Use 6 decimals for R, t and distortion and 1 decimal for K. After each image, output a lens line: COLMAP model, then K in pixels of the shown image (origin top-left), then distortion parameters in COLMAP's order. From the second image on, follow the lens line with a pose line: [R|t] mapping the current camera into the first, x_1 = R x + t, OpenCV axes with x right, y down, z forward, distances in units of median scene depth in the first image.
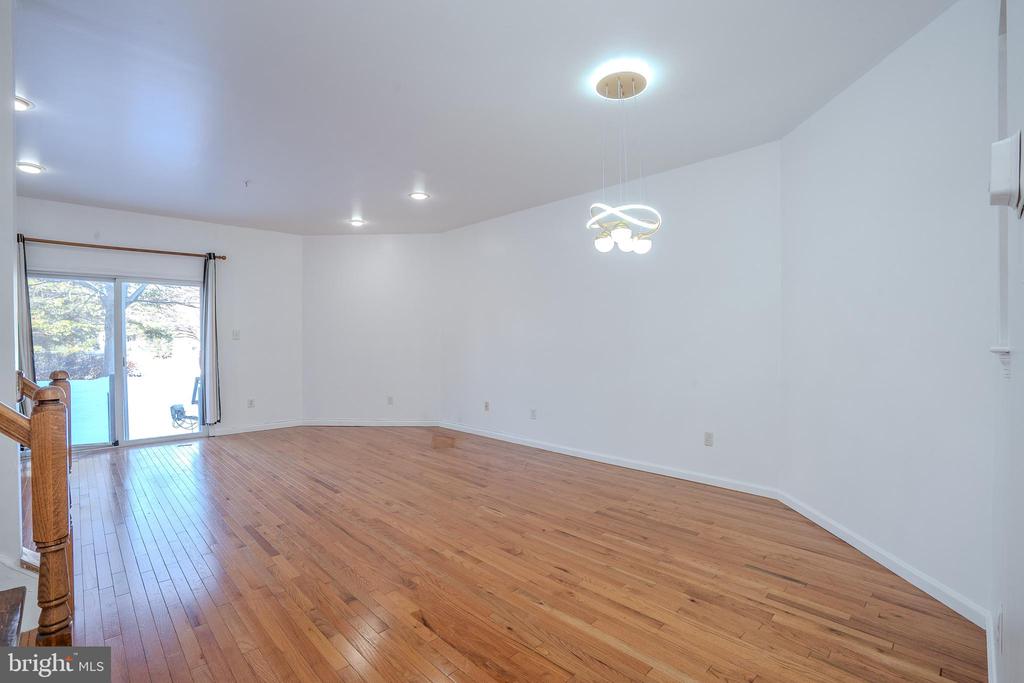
lens RADIAL K [[469.3, 0, 513.0], [0, 469.3, 343.0], [0, 0, 1]] dist [-0.064135, 0.024709]
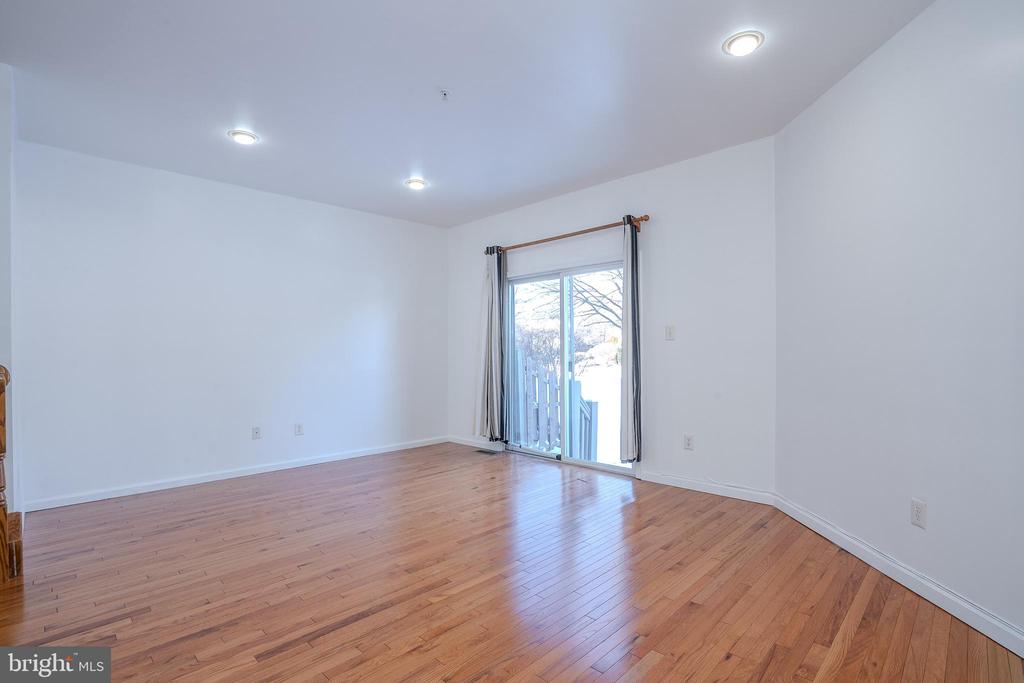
lens RADIAL K [[486.6, 0, 533.0], [0, 486.6, 352.0], [0, 0, 1]] dist [-0.028556, 0.000564]
pose [[0.042771, 0.009669, -0.999038, 0.119627], [-0.003172, 0.999949, 0.009542, 0.006827], [0.999080, 0.002761, 0.042800, 1.289330]]
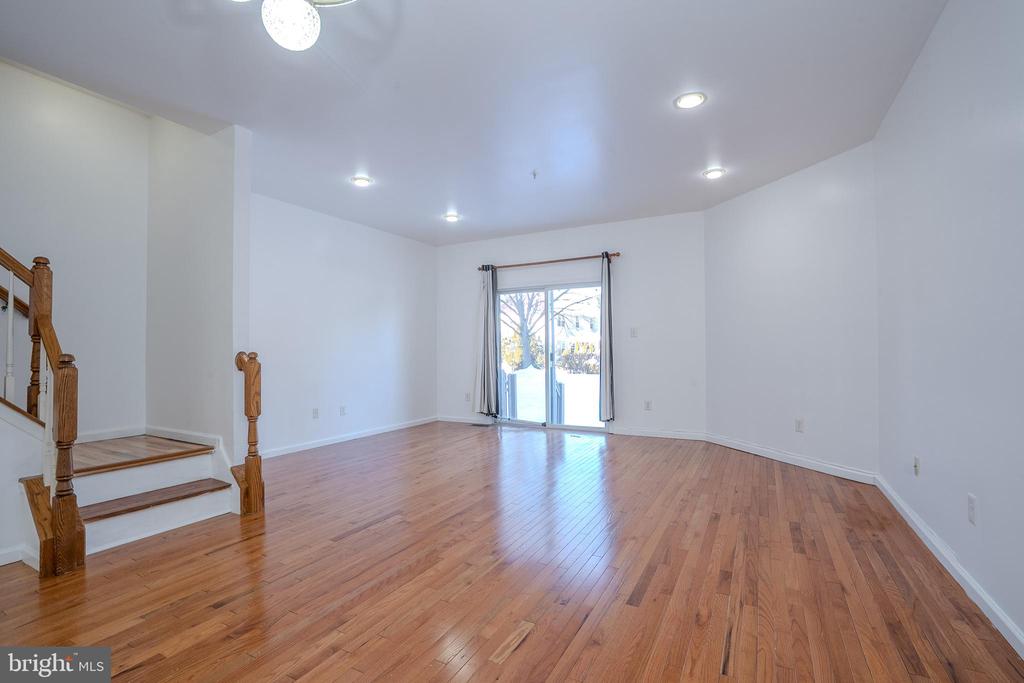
lens RADIAL K [[469.3, 0, 513.0], [0, 469.3, 343.0], [0, 0, 1]] dist [-0.064135, 0.024709]
pose [[0.300154, -0.008613, -0.953852, 0.418999], [-0.001659, 0.999953, -0.009552, 0.024439], [0.953889, 0.004450, 0.300126, 0.773282]]
